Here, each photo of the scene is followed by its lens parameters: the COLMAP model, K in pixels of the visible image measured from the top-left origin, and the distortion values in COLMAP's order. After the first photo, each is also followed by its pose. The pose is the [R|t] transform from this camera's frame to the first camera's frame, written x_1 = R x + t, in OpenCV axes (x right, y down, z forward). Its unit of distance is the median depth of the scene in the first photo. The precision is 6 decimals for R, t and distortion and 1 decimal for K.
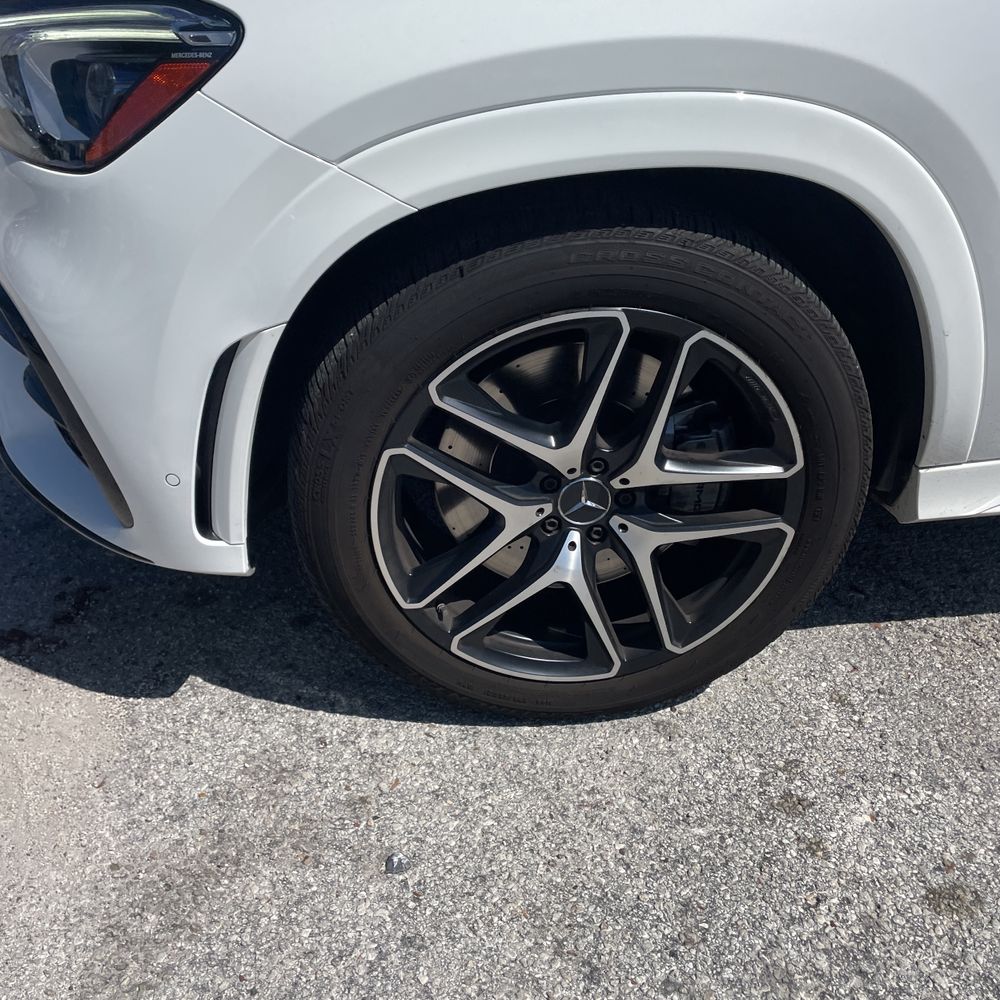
lens RADIAL K [[1003.2, 0, 499.2], [0, 1003.2, 504.9], [0, 0, 1]] dist [0.084076, -0.110398]
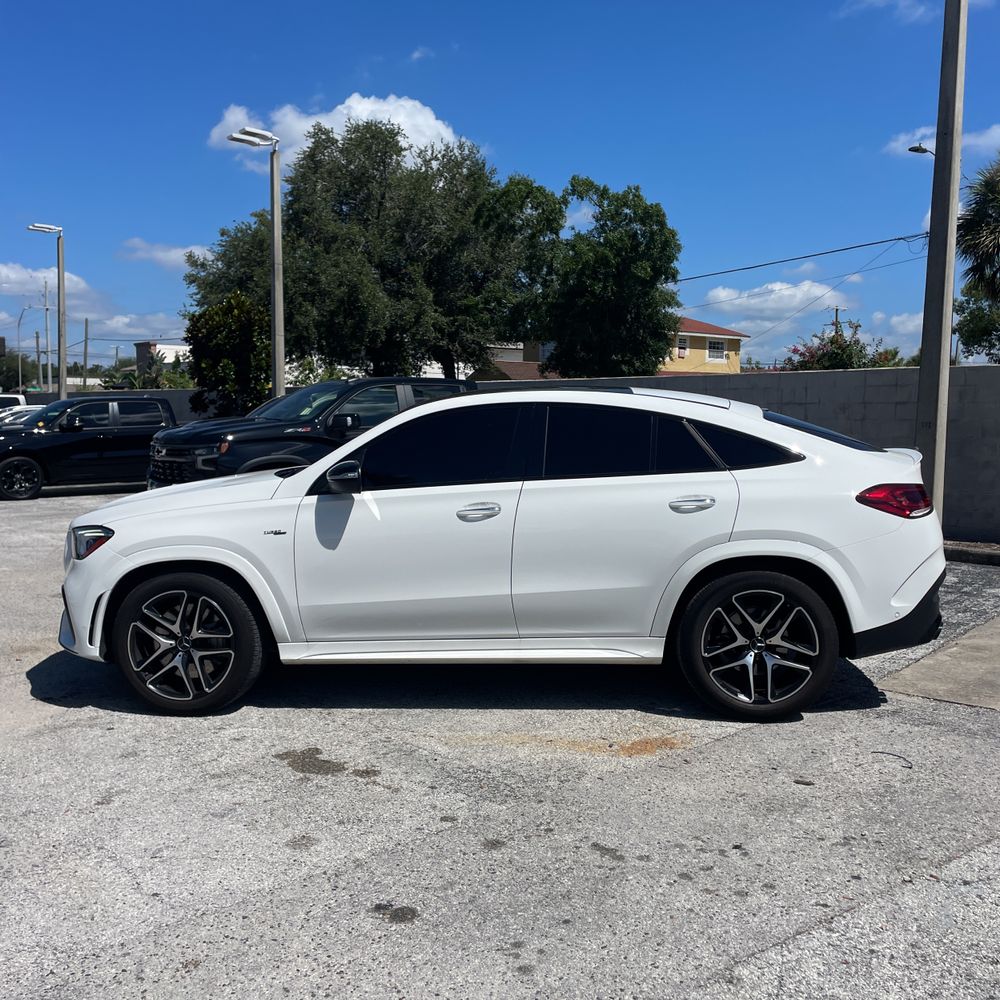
lens RADIAL K [[1017.9, 0, 500.0], [0, 1017.9, 500.0], [0, 0, 1]] dist [0.106790, -0.140230]
pose [[0.975440, 0.003718, -0.220234, 2.125783], [-0.109848, 0.874858, -0.471760, 1.237396], [0.190919, 0.484366, 0.853780, -2.397377]]
